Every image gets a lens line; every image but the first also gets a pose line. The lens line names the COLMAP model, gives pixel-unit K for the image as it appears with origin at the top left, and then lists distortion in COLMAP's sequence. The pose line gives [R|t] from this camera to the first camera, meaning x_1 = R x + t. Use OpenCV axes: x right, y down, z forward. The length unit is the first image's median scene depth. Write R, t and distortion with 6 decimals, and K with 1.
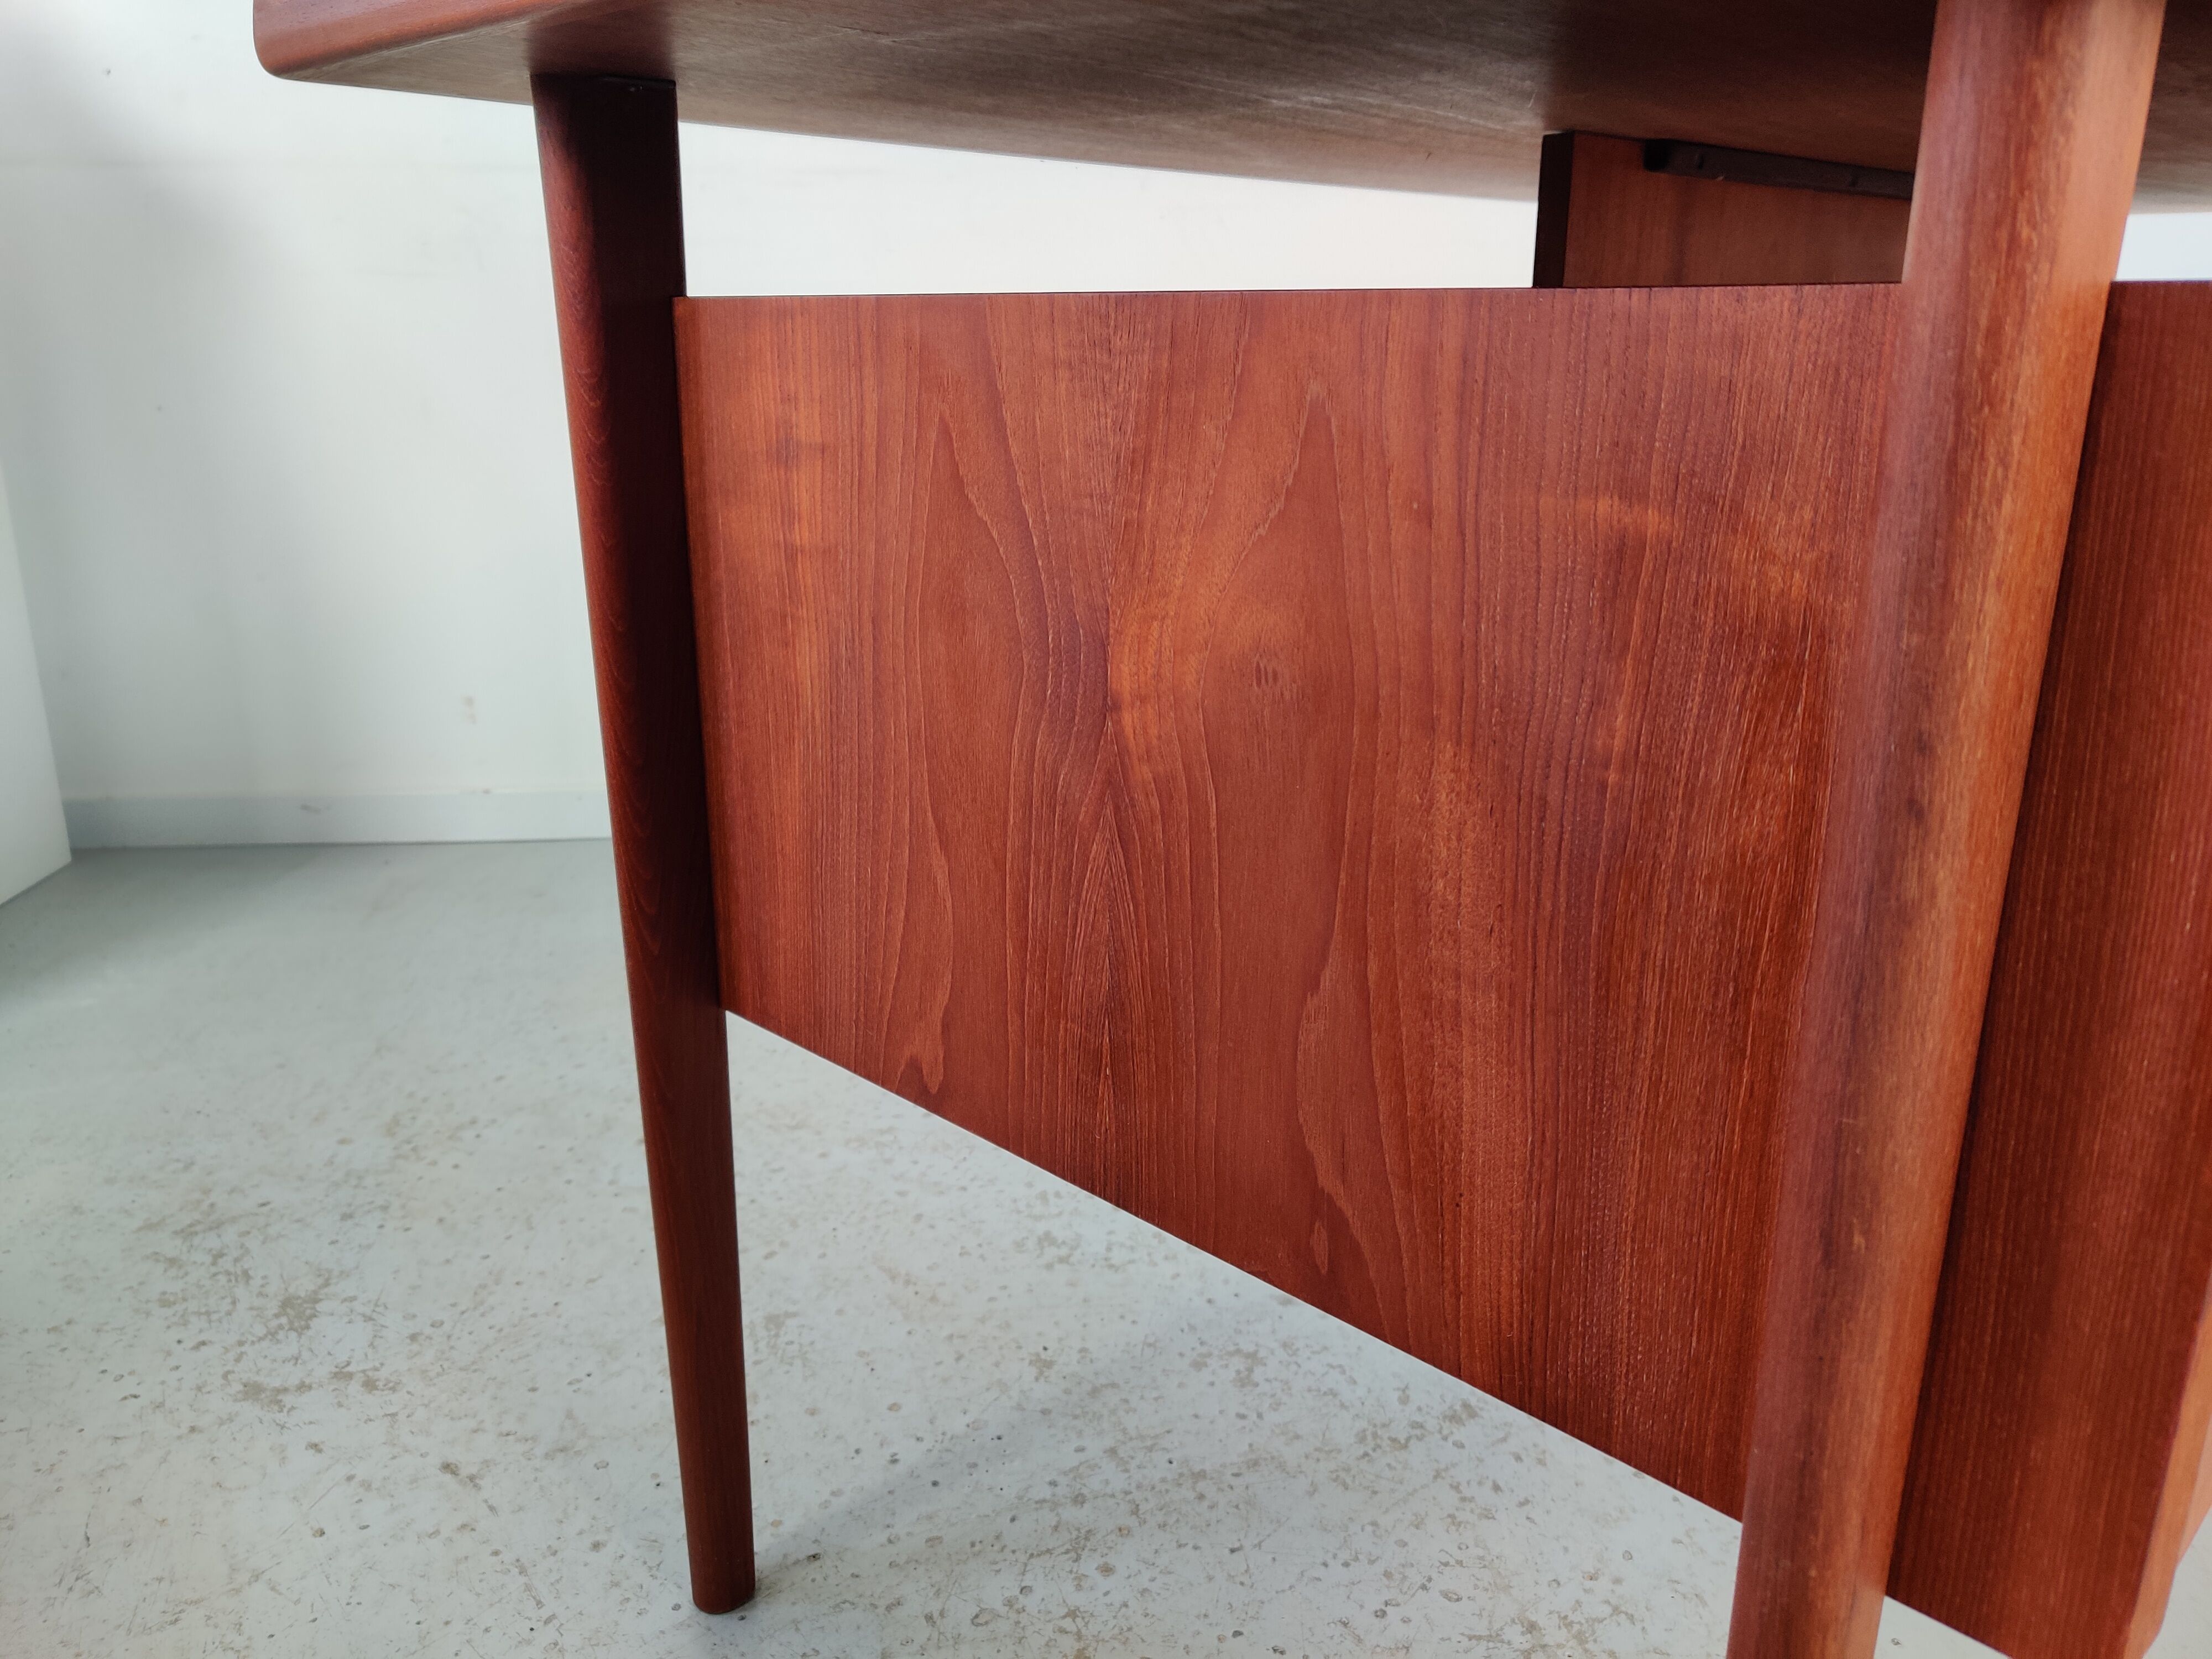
lens RADIAL K [[1689.1, 0, 1088.6], [0, 1689.1, 828.1], [0, 0, 1]] dist [0.039035, -0.033024]
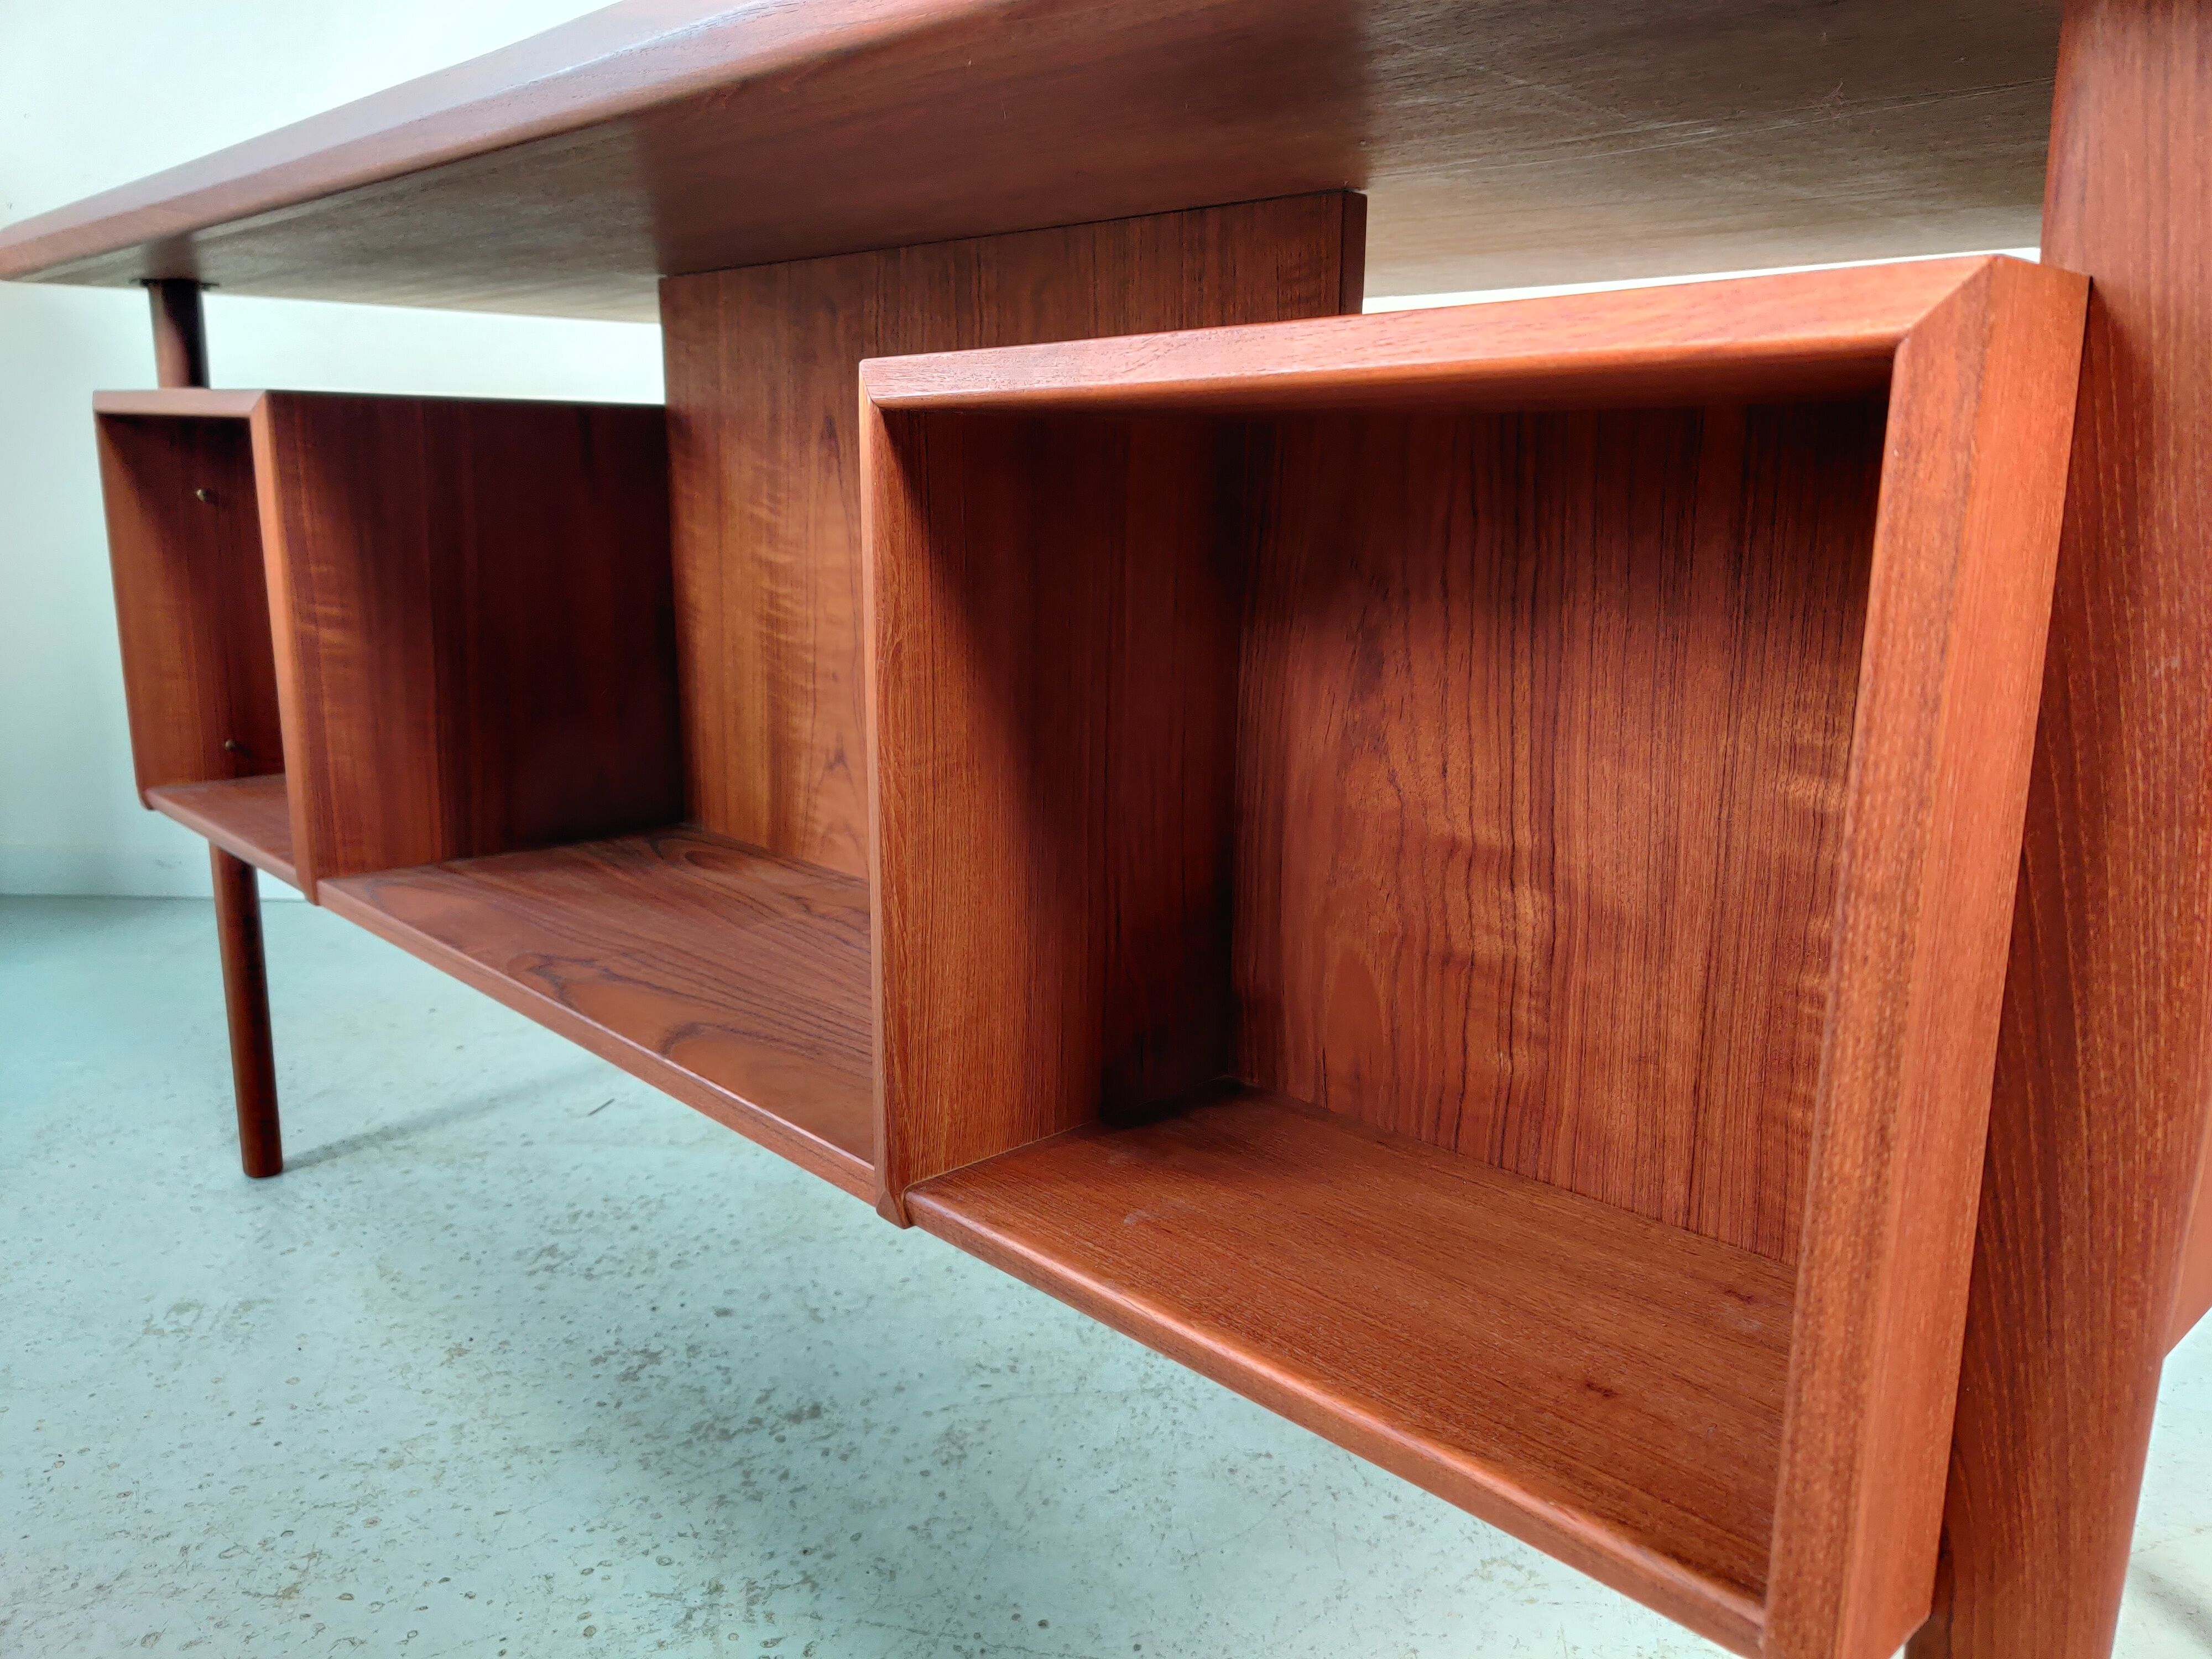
lens RADIAL K [[1689.1, 0, 1133.3], [0, 1689.1, 839.9], [0, 0, 1]] dist [0.039035, -0.033024]
pose [[0.996371, 0.033877, -0.078078, 0.548817], [-0.039327, 0.996816, -0.069356, 0.057001], [0.075480, 0.072175, 0.994532, -0.076726]]
